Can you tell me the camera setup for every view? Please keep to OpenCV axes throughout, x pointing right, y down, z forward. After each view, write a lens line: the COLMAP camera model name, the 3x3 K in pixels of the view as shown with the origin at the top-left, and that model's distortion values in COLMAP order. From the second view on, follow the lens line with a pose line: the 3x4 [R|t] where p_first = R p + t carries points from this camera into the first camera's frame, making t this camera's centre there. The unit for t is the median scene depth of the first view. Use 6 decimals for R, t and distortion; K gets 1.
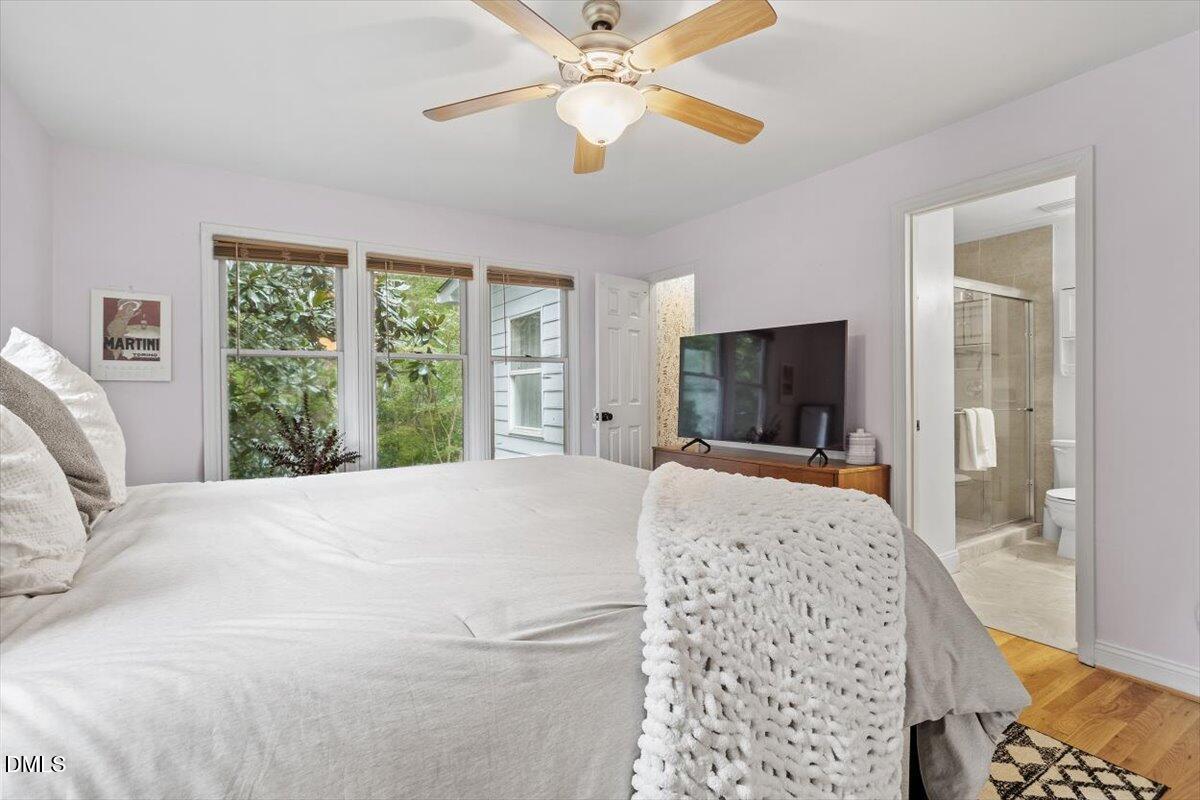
lens RADIAL K [[570.8, 0, 598.7], [0, 570.8, 396.0], [0, 0, 1]] dist [-0.005681, -0.001162]
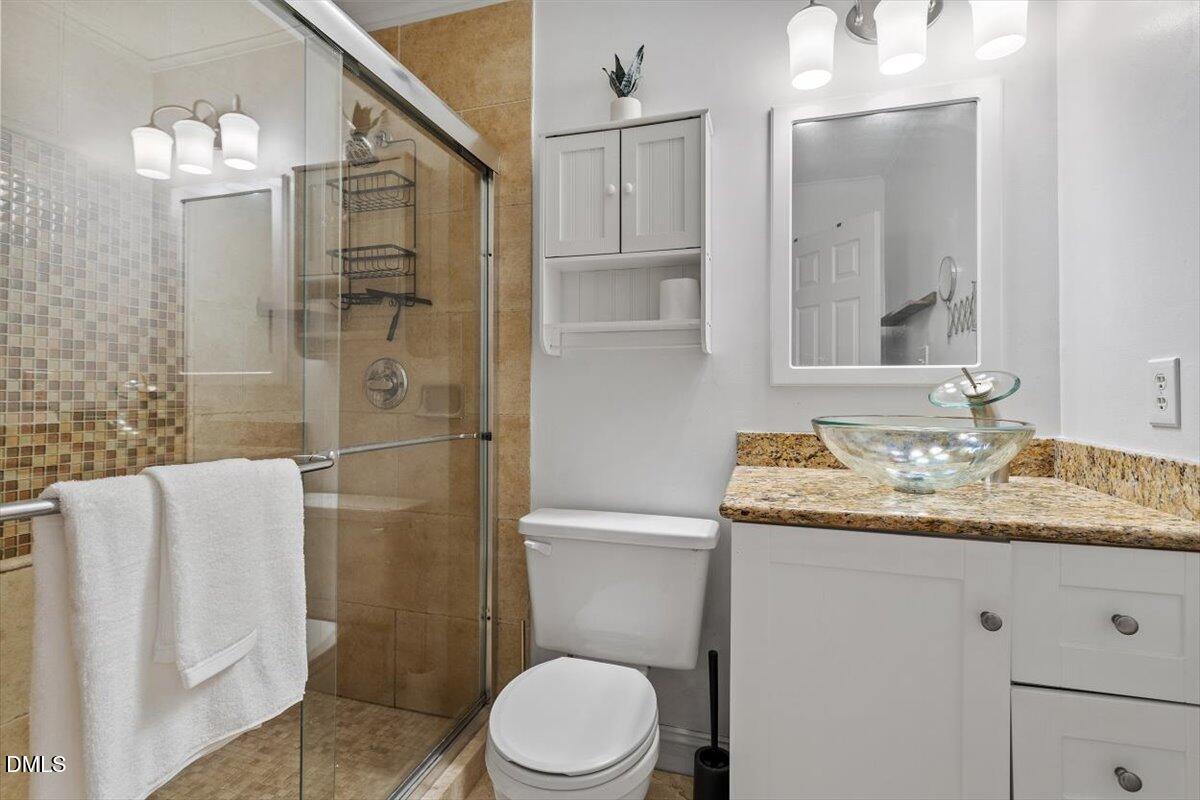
lens RADIAL K [[570.8, 0, 598.5], [0, 570.8, 398.0], [0, 0, 1]] dist [-0.005681, -0.001162]
pose [[0.757074, 0.007205, 0.653289, 0.551294], [-0.006656, 0.999972, -0.003315, -0.002334], [-0.653295, -0.001839, 0.757101, 0.636116]]
